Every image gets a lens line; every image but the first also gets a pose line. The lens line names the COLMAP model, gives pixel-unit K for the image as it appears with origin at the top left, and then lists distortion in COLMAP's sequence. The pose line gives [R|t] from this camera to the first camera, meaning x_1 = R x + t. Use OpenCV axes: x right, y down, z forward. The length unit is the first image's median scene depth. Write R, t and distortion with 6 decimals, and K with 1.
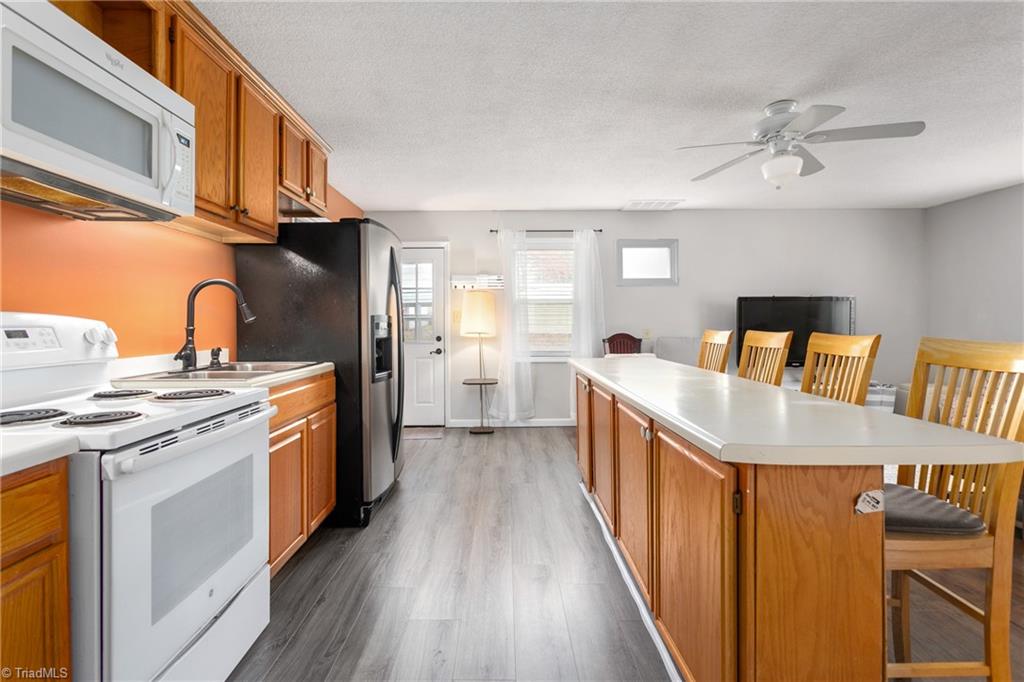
lens RADIAL K [[492.2, 0, 519.0], [0, 492.2, 323.7], [0, 0, 1]] dist [-0.004226, 0.002451]
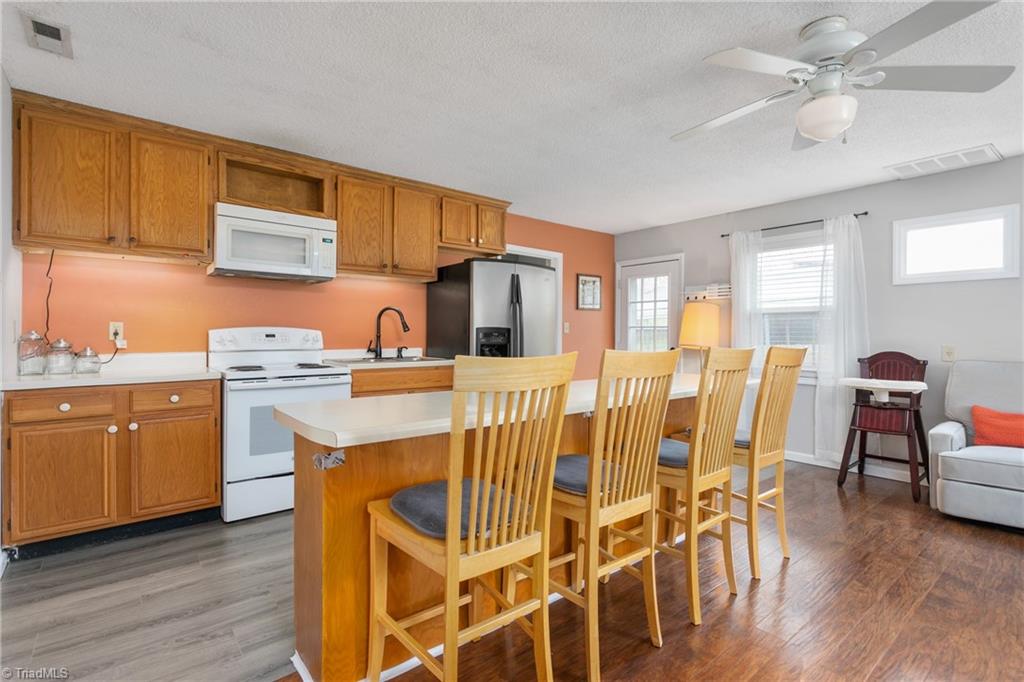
lens RADIAL K [[492.2, 0, 515.4], [0, 492.2, 338.1], [0, 0, 1]] dist [-0.004226, 0.002451]
pose [[0.609915, 0.016059, -0.792304, 0.455819], [-0.010946, 0.999870, 0.011839, -0.002962], [0.792392, 0.001452, 0.610011, 0.128317]]
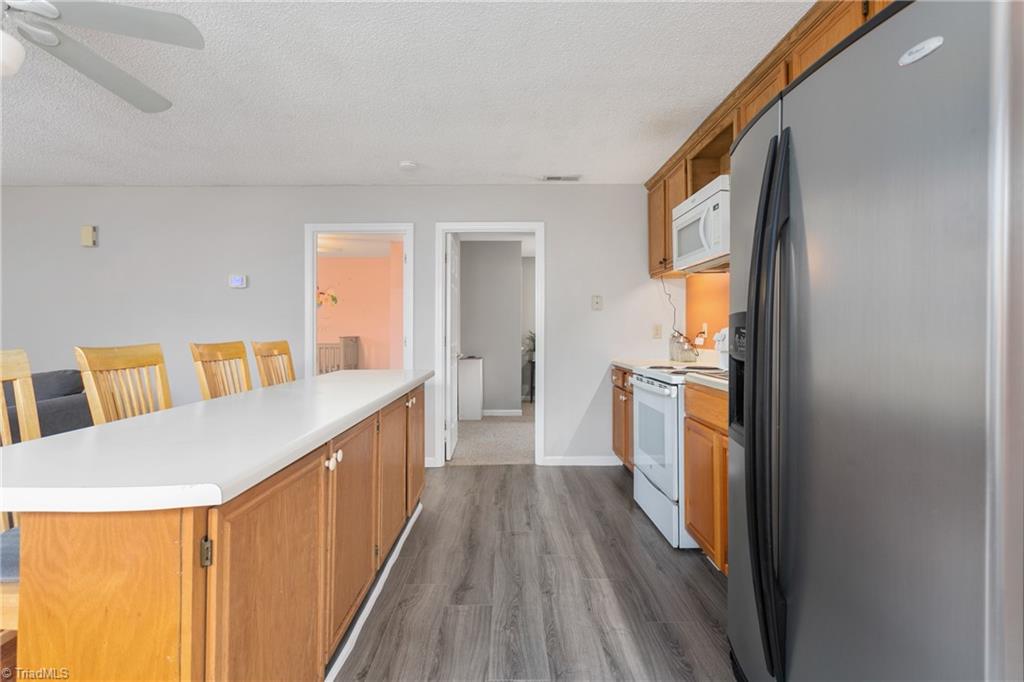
lens RADIAL K [[492.2, 0, 501.8], [0, 492.2, 327.9], [0, 0, 1]] dist [-0.004226, 0.002451]
pose [[-0.998988, 0.006206, 0.044547, -0.032238], [0.005961, 0.999966, -0.005637, -0.000435], [-0.044581, -0.005366, -0.998991, 0.834837]]
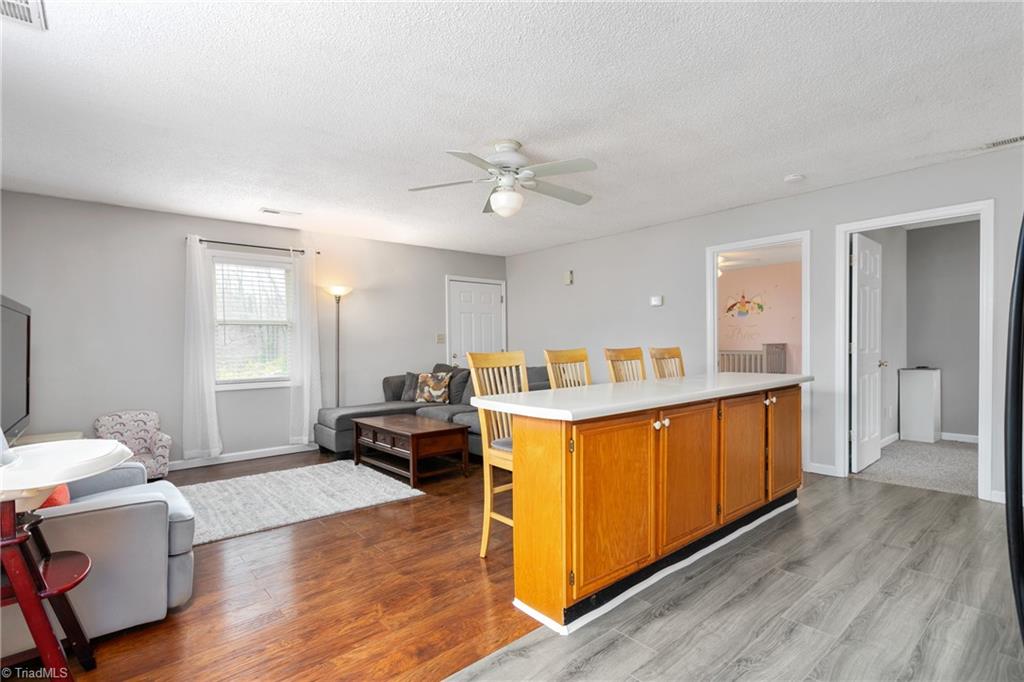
lens RADIAL K [[492.2, 0, 512.0], [0, 492.2, 351.3], [0, 0, 1]] dist [-0.004226, 0.002451]
pose [[-0.624753, -0.000567, 0.780822, -0.177113], [0.018036, 0.999722, 0.015157, 0.000216], [-0.780614, 0.023552, -0.624569, 0.927538]]
